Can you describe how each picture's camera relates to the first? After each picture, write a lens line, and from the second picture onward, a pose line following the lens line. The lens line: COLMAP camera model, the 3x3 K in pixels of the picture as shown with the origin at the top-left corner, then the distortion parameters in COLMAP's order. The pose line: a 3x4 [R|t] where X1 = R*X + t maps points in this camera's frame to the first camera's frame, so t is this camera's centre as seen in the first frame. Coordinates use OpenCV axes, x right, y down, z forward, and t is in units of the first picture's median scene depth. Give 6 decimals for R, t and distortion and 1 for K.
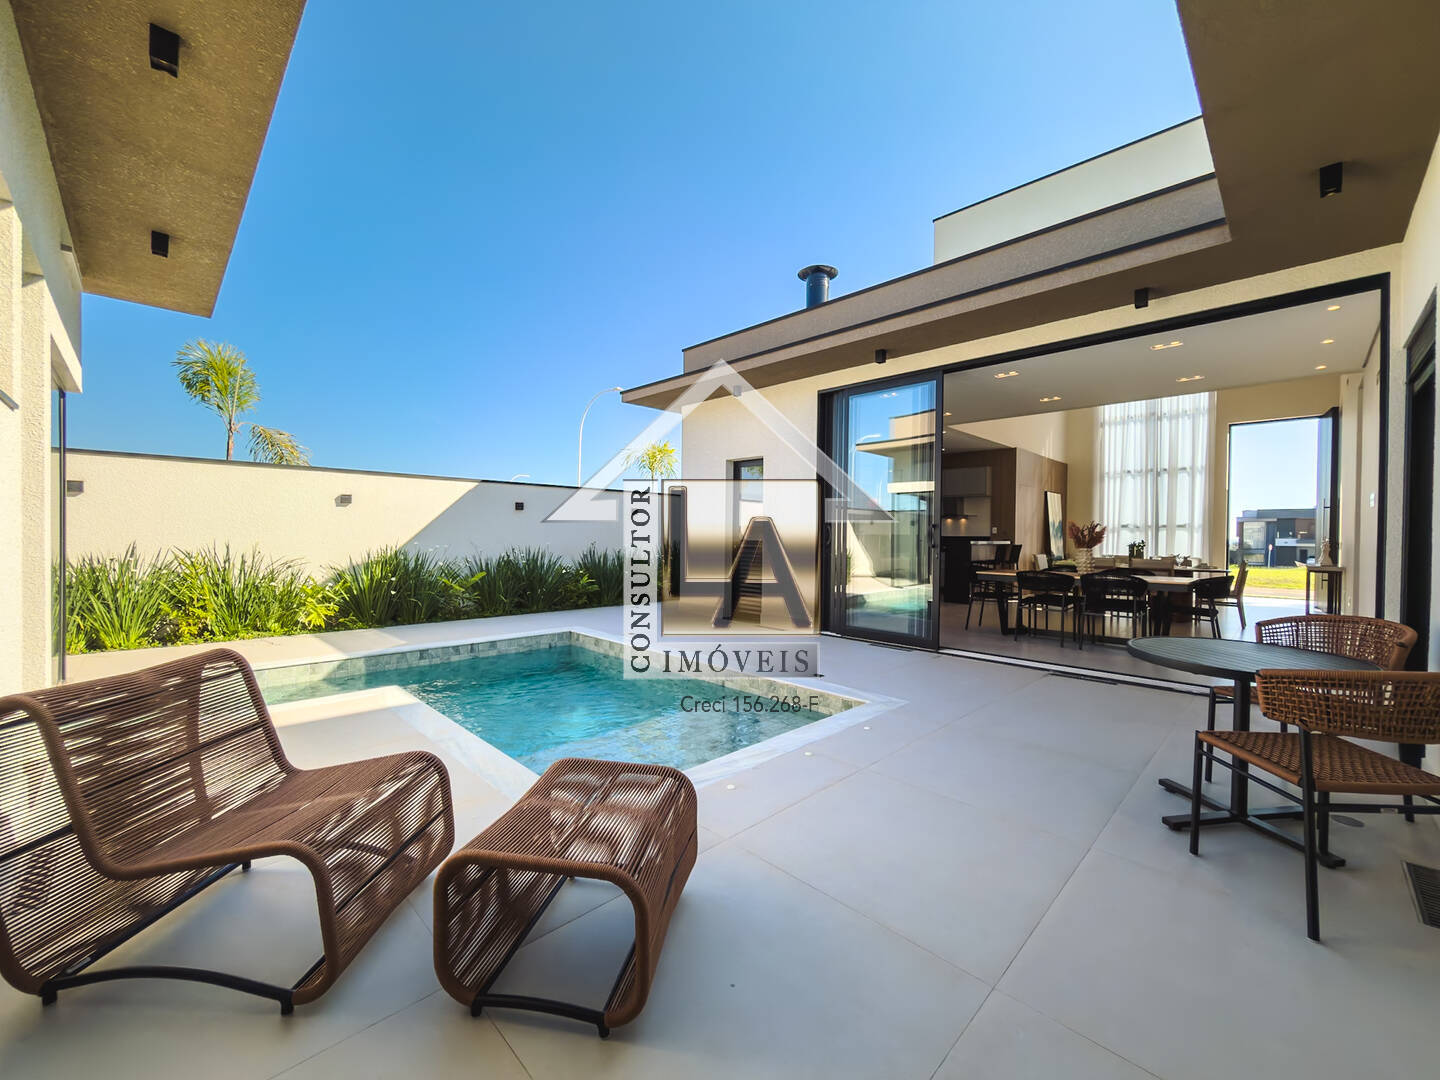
lens RADIAL K [[580.6, 0, 725.6], [0, 580.6, 543.7], [0, 0, 1]] dist [-0.004441, 0.000852]
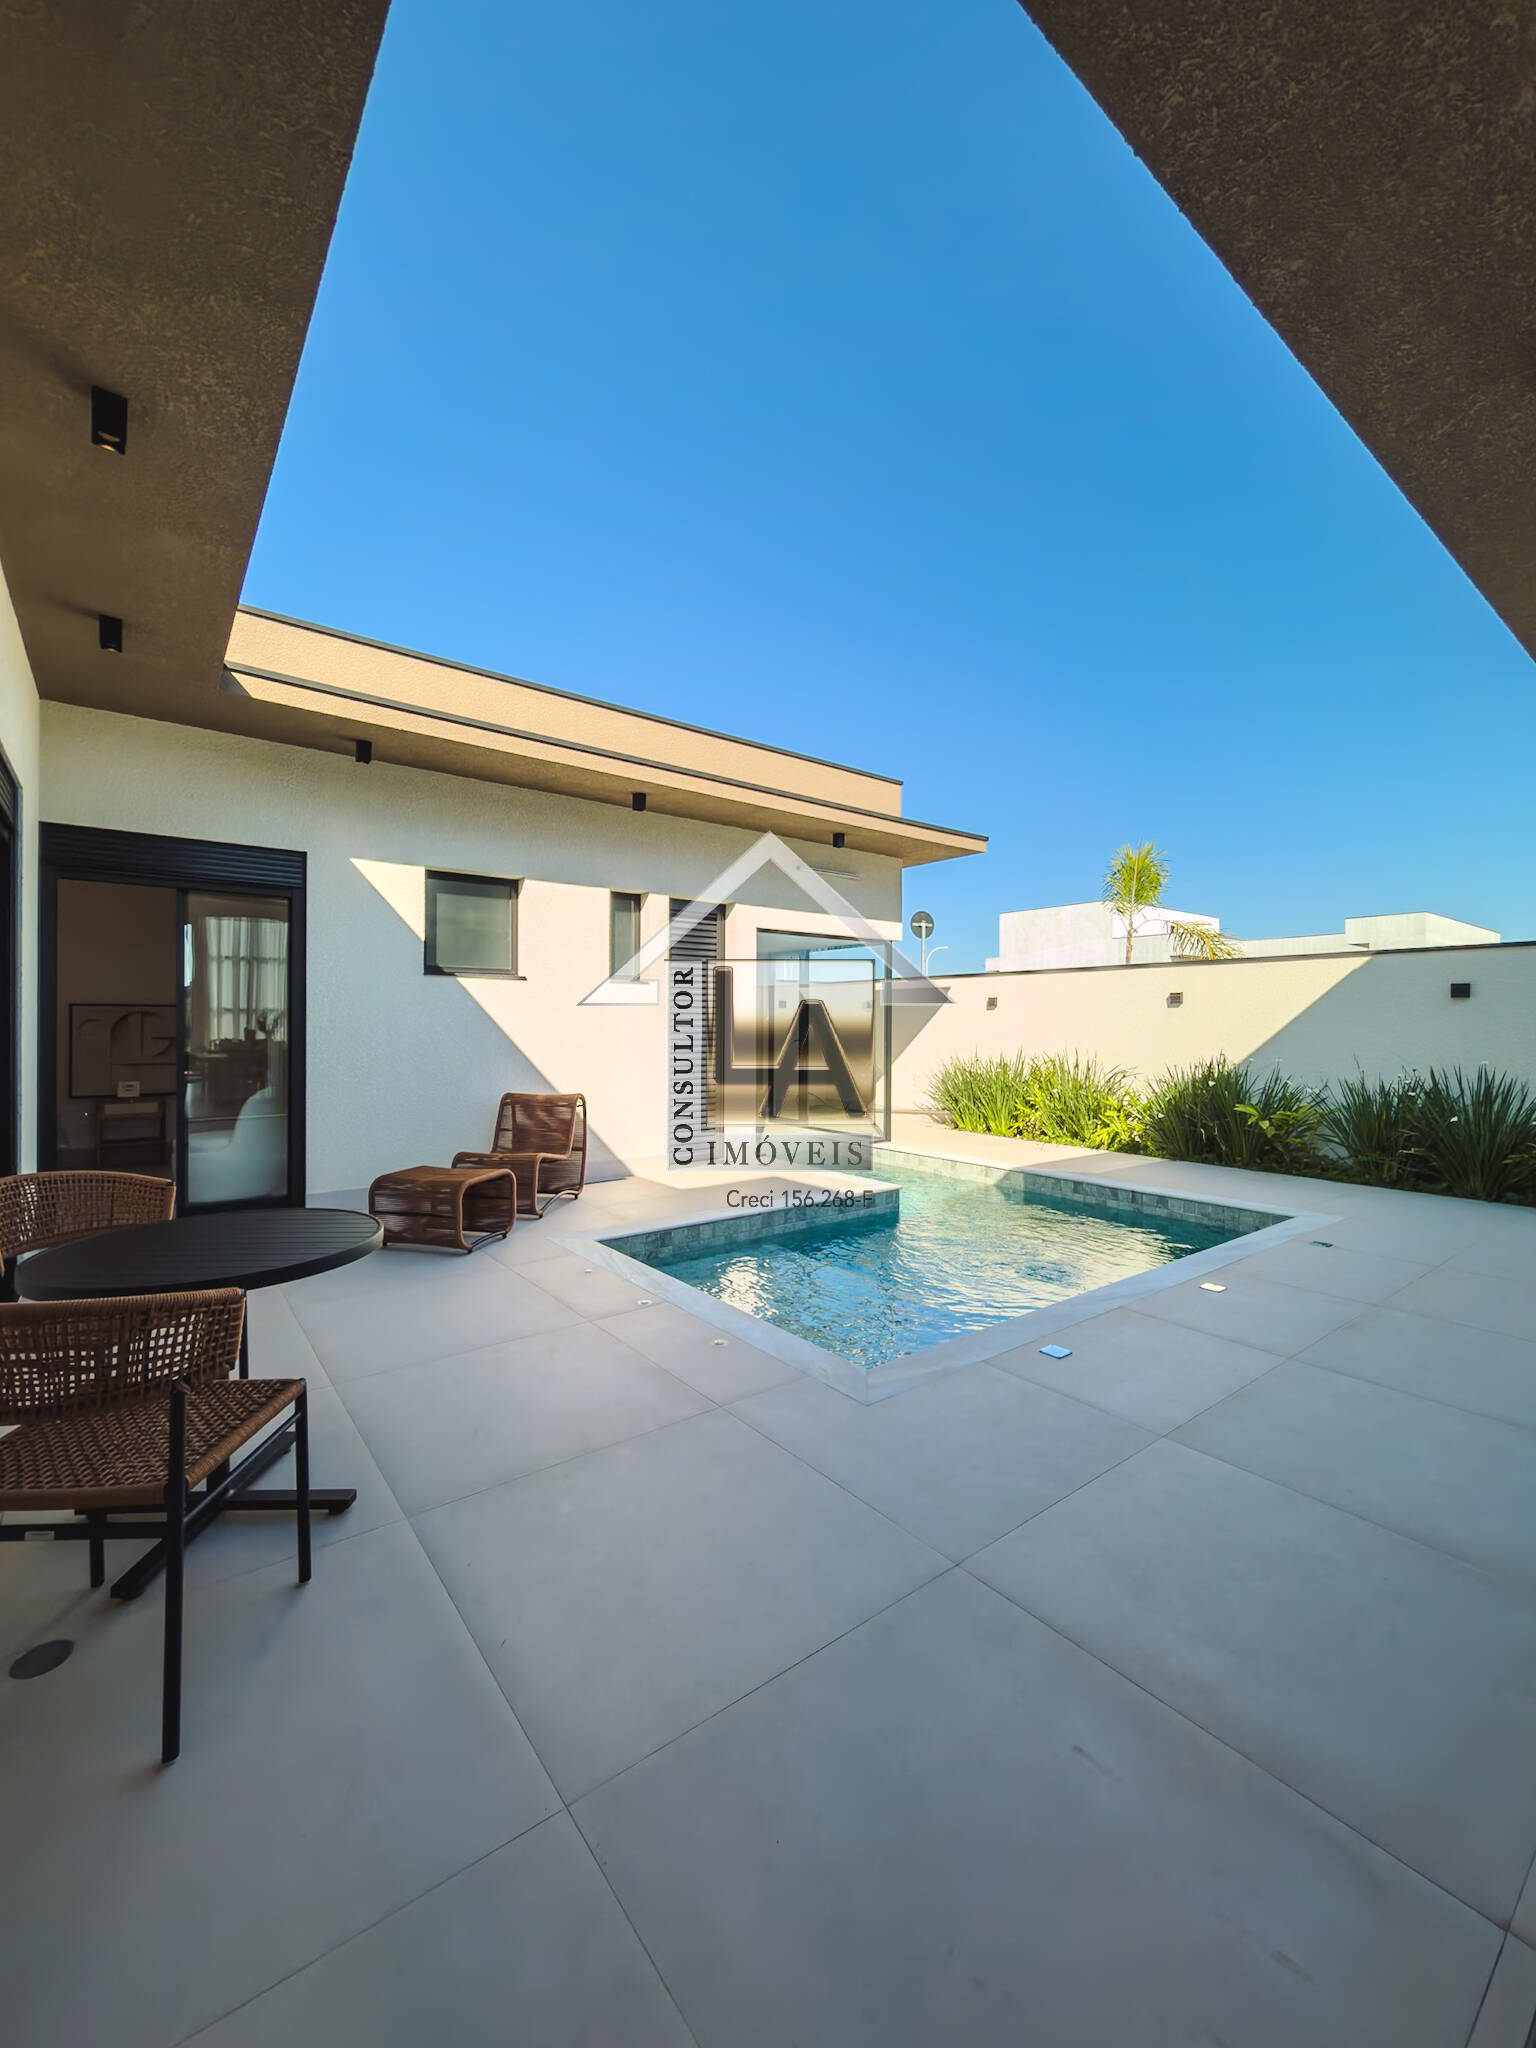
lens RADIAL K [[825.8, 0, 766.9], [0, 825.8, 1043.6], [0, 0, 1]] dist [-0.004441, 0.000852]
pose [[-0.127804, 0.013667, -0.991705, 0.317626], [-0.020702, 0.999650, 0.016445, -0.011159], [0.991583, 0.022632, -0.127476, 0.319145]]
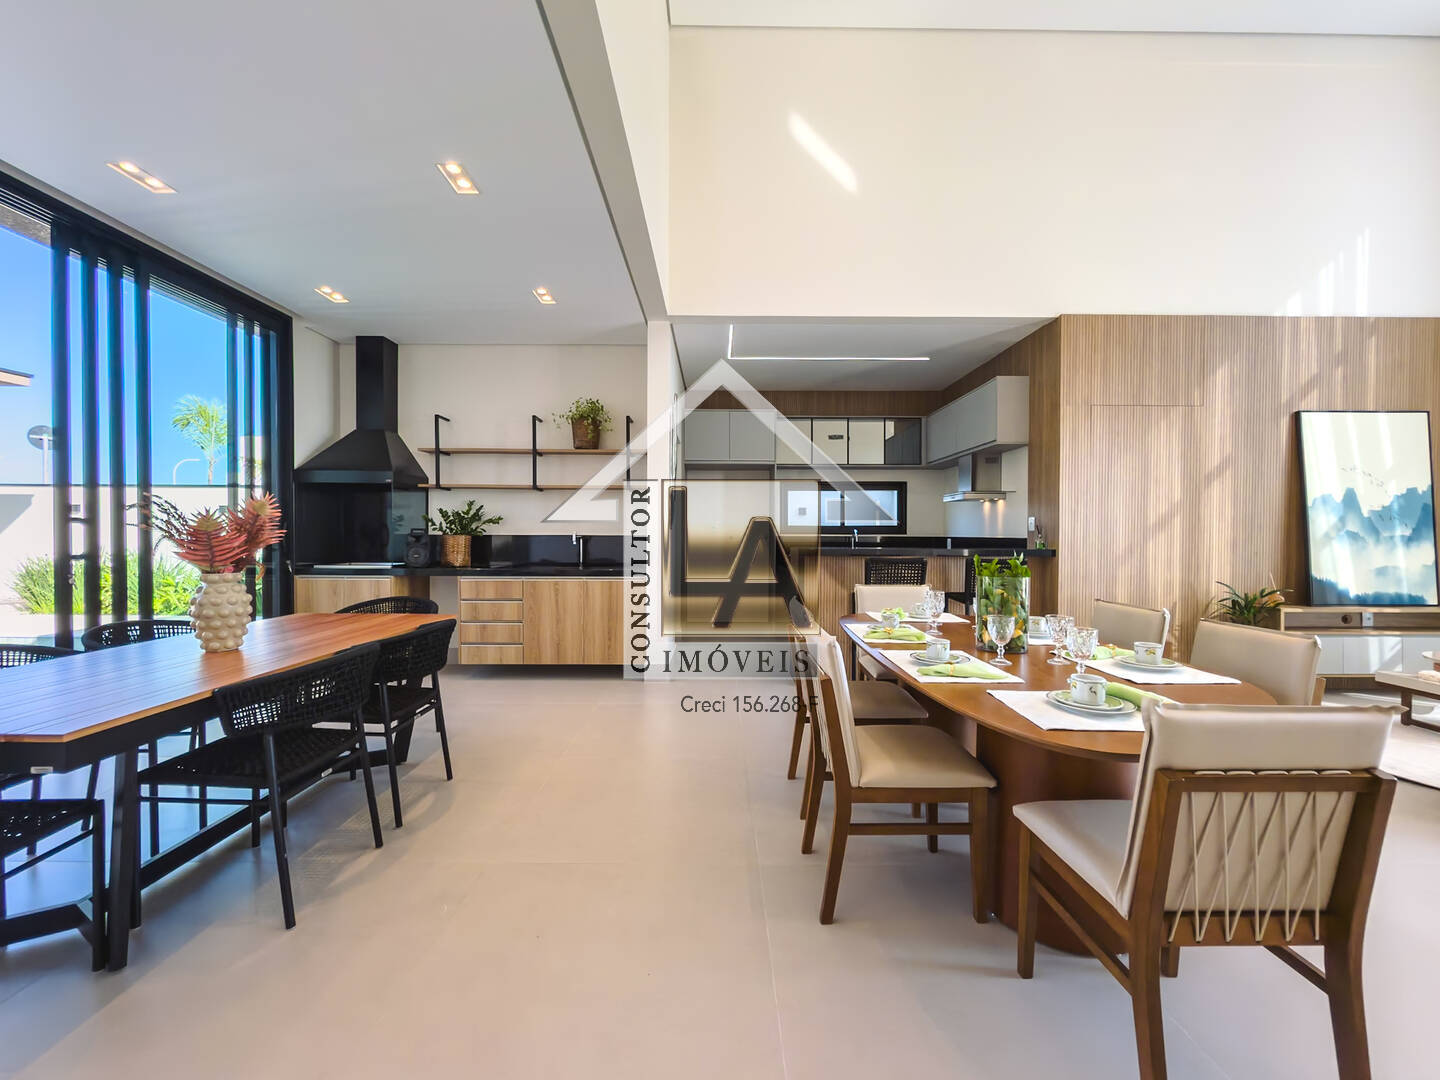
lens RADIAL K [[580.6, 0, 722.4], [0, 580.6, 544.5], [0, 0, 1]] dist [-0.004441, 0.000852]
pose [[0.714497, 0.005869, -0.699613, 0.537459], [-0.006553, 0.999977, 0.001696, -0.006075], [0.699607, 0.003372, 0.714520, 0.480766]]
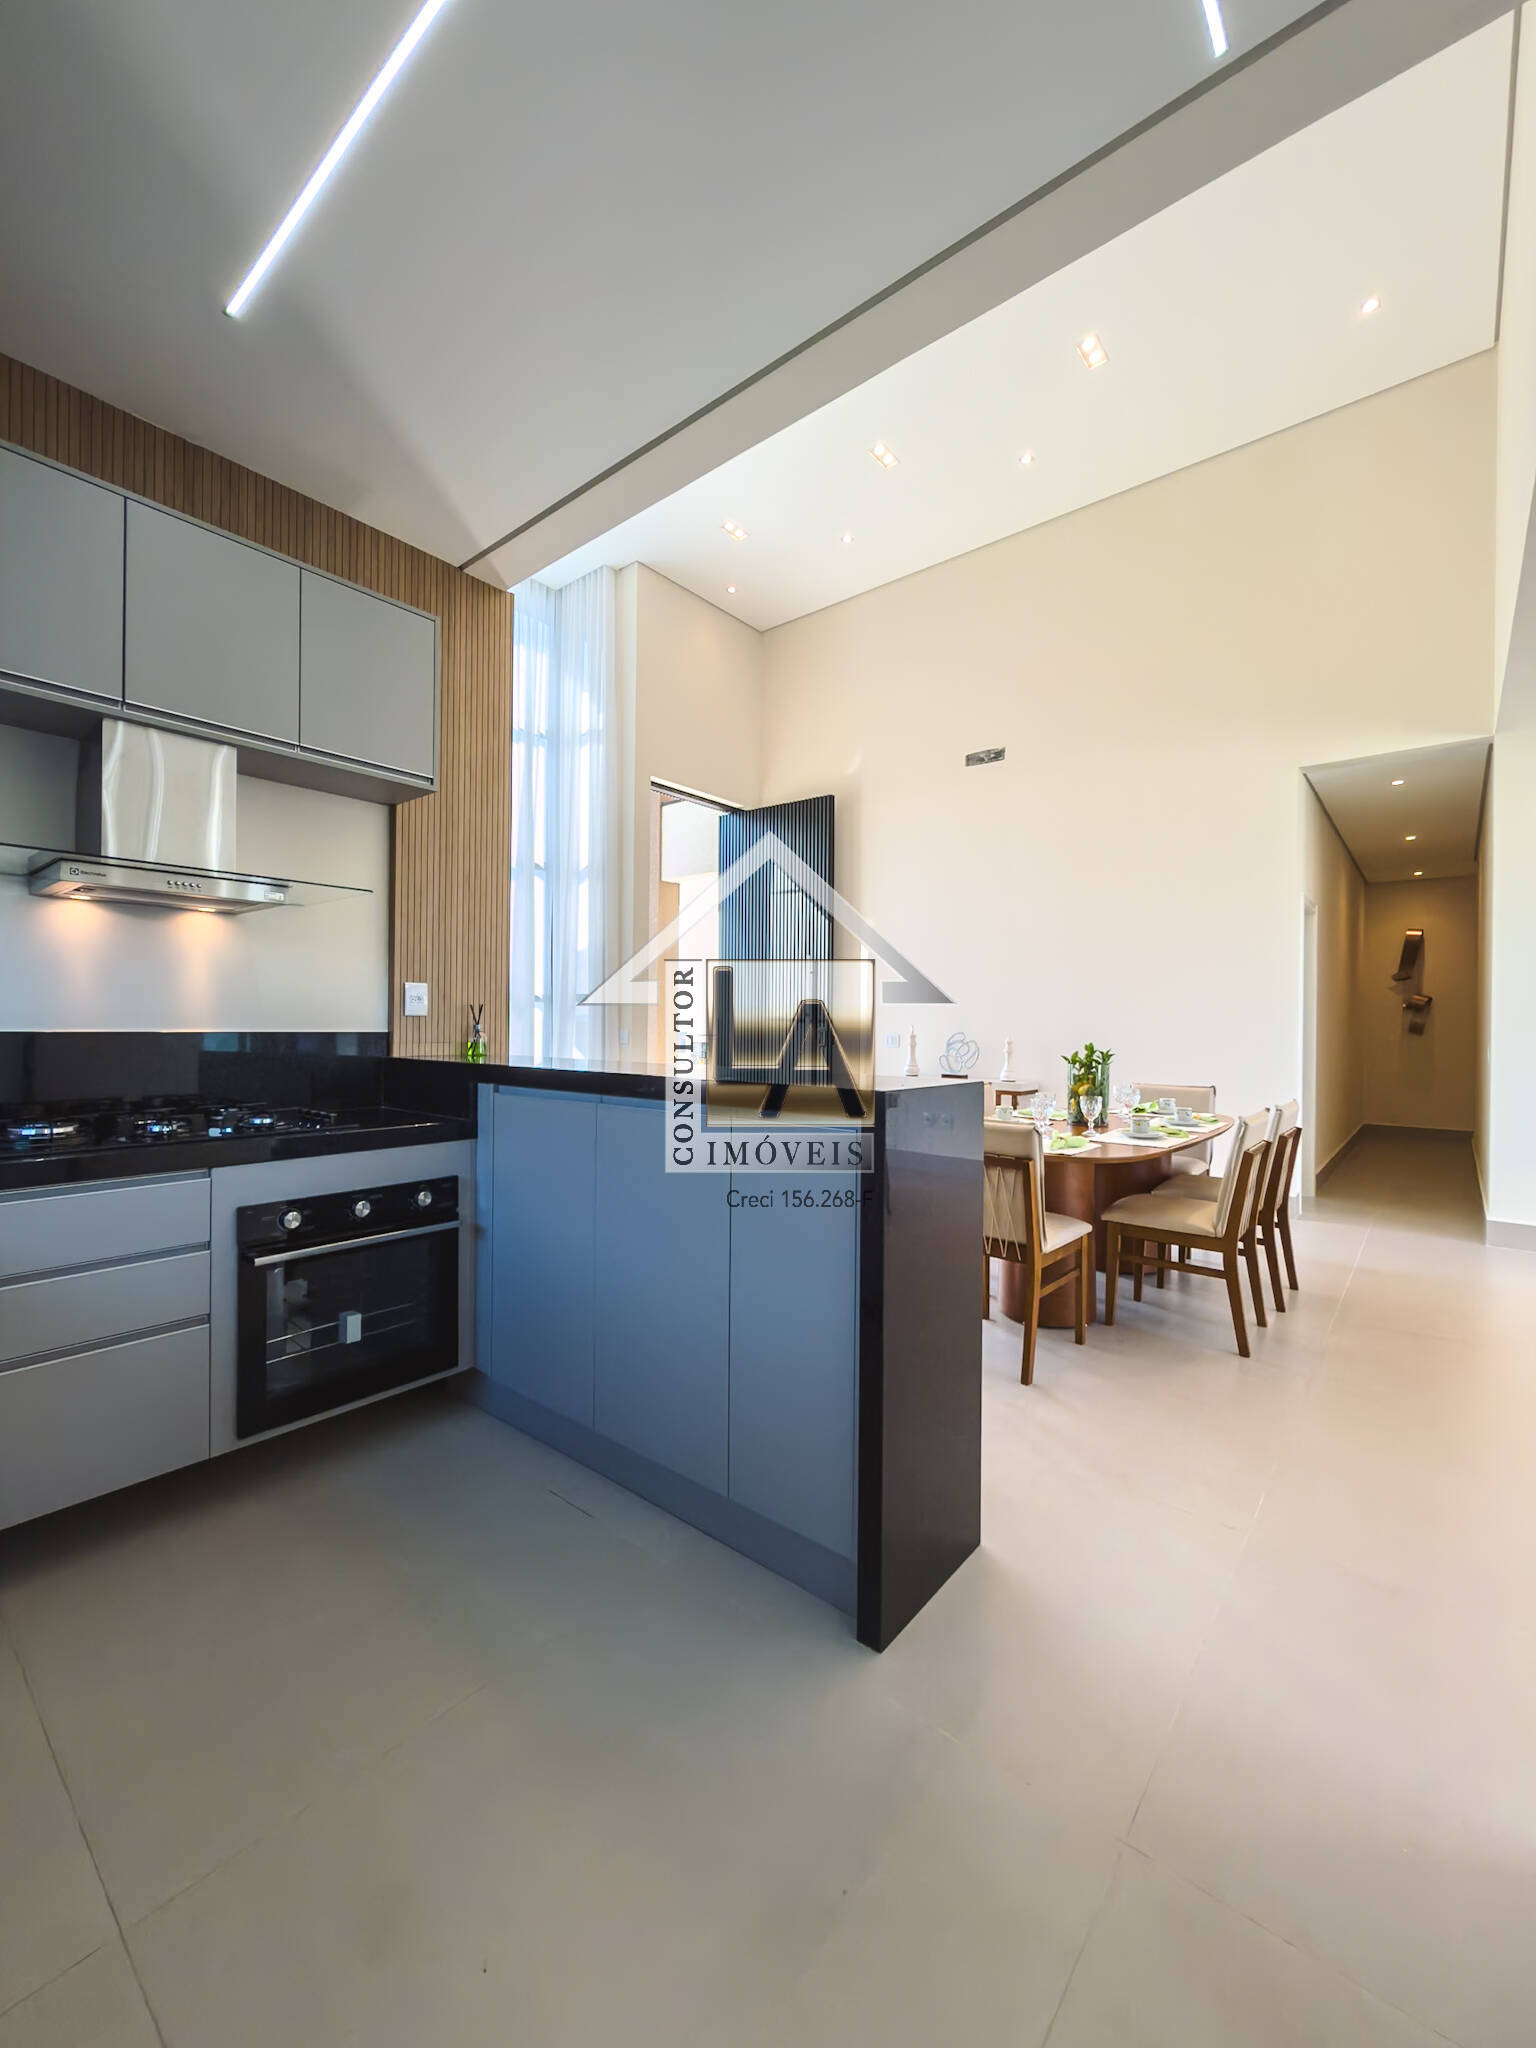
lens RADIAL K [[825.8, 0, 766.1], [0, 825.8, 1028.0], [0, 0, 1]] dist [-0.004441, 0.000852]
pose [[-0.102273, -0.012451, 0.994678, 0.174966], [0.003097, 0.999913, 0.012835, -0.014546], [-0.994752, 0.004393, -0.102226, 0.822872]]
